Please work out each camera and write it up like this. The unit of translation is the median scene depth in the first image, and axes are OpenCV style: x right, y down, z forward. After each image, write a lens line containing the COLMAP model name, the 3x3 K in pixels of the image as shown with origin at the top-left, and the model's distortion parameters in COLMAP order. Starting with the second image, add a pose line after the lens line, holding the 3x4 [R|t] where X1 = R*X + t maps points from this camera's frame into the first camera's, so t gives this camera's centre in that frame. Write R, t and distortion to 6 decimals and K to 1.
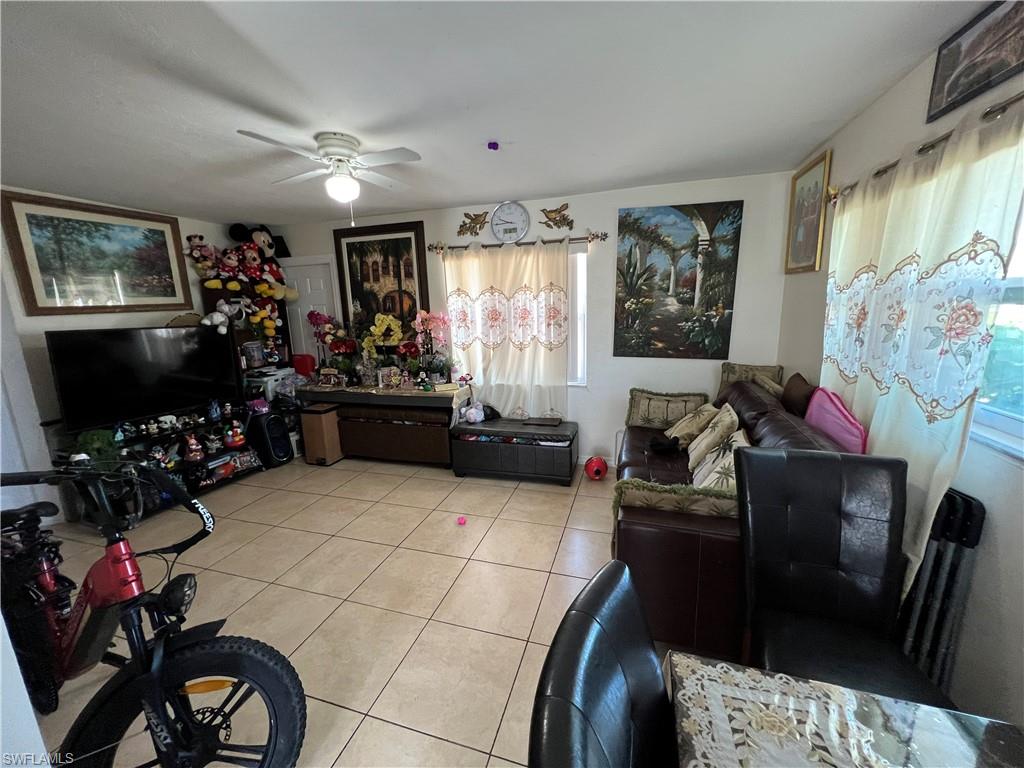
lens RADIAL K [[410.3, 0, 515.0], [0, 410.3, 384.2], [0, 0, 1]] dist [0.000764, 0.000192]
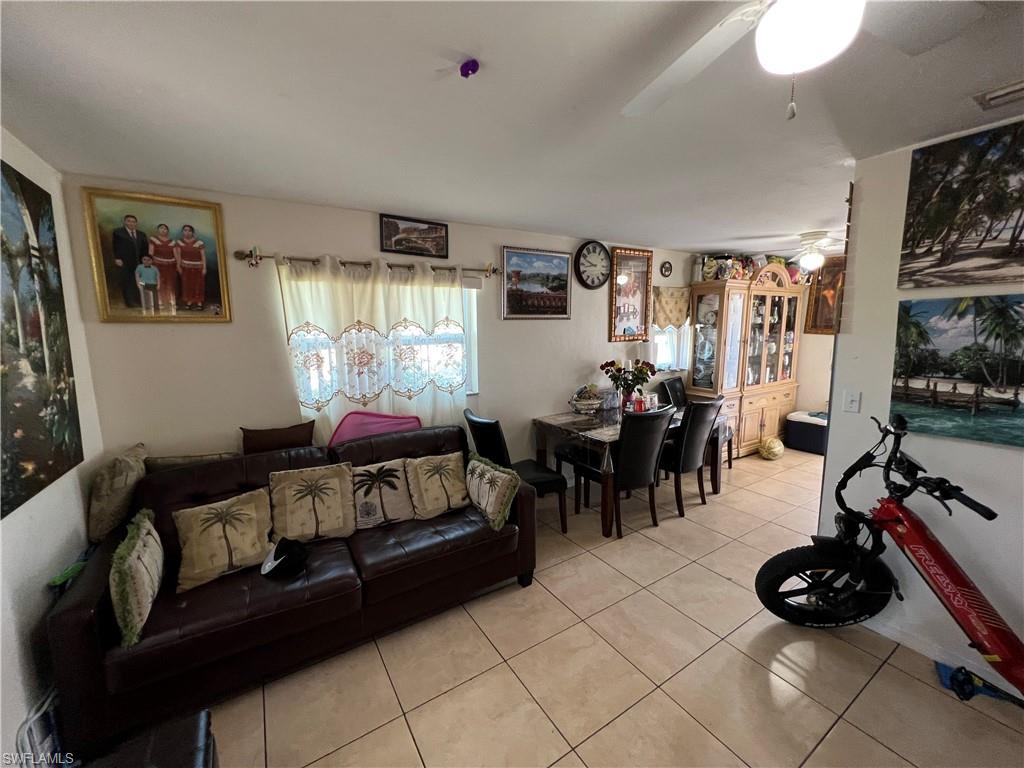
lens RADIAL K [[410.3, 0, 512.8], [0, 410.3, 383.2], [0, 0, 1]] dist [0.000764, 0.000192]
pose [[-0.757524, -0.048695, 0.650988, -0.290916], [0.164330, 0.950877, 0.262351, -0.200855], [-0.631785, 0.305714, -0.712311, 0.920549]]
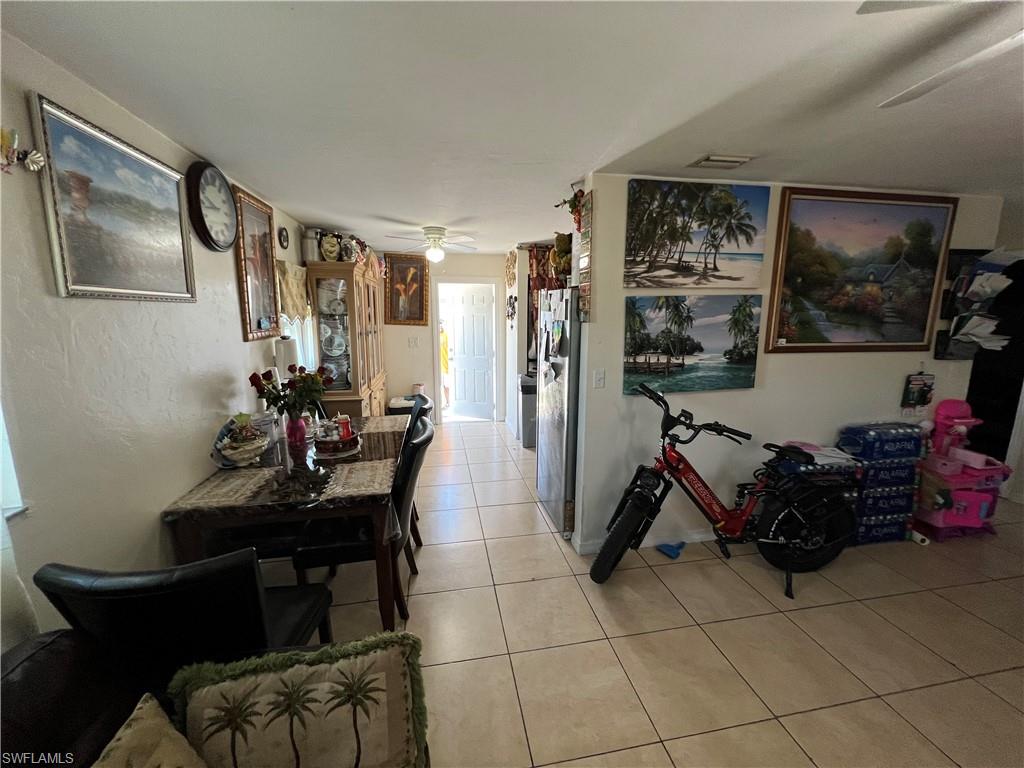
lens RADIAL K [[410.3, 0, 511.7], [0, 410.3, 382.1], [0, 0, 1]] dist [0.000764, 0.000192]
pose [[-0.887588, 0.111144, -0.447029, 0.177690], [-0.058521, 0.935384, 0.348758, -0.174152], [0.456907, 0.335714, -0.823731, 0.715137]]
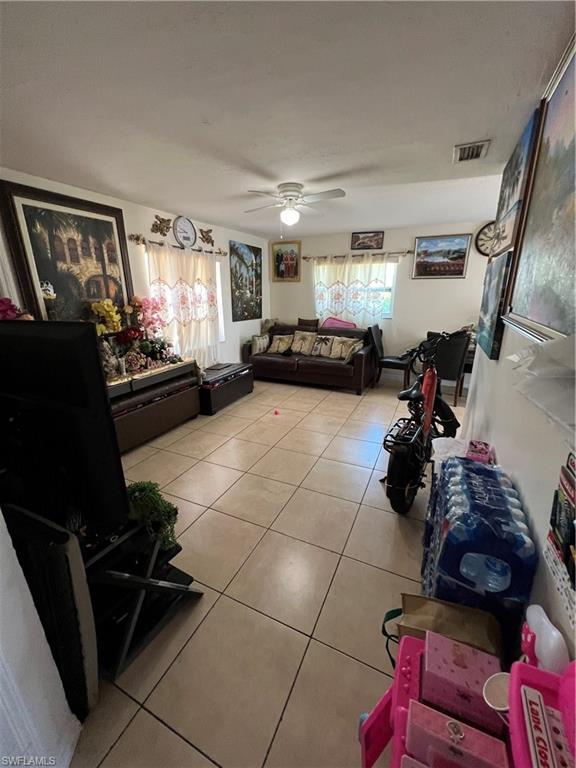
lens RADIAL K [[307.7, 0, 288.7], [0, 307.7, 384.5], [0, 0, 1]] dist [0.000764, 0.000192]
pose [[0.146330, -0.265470, 0.952950, -1.110983], [0.193907, 0.952329, 0.235521, -0.077359], [-0.970045, 0.150320, 0.190831, 0.535401]]
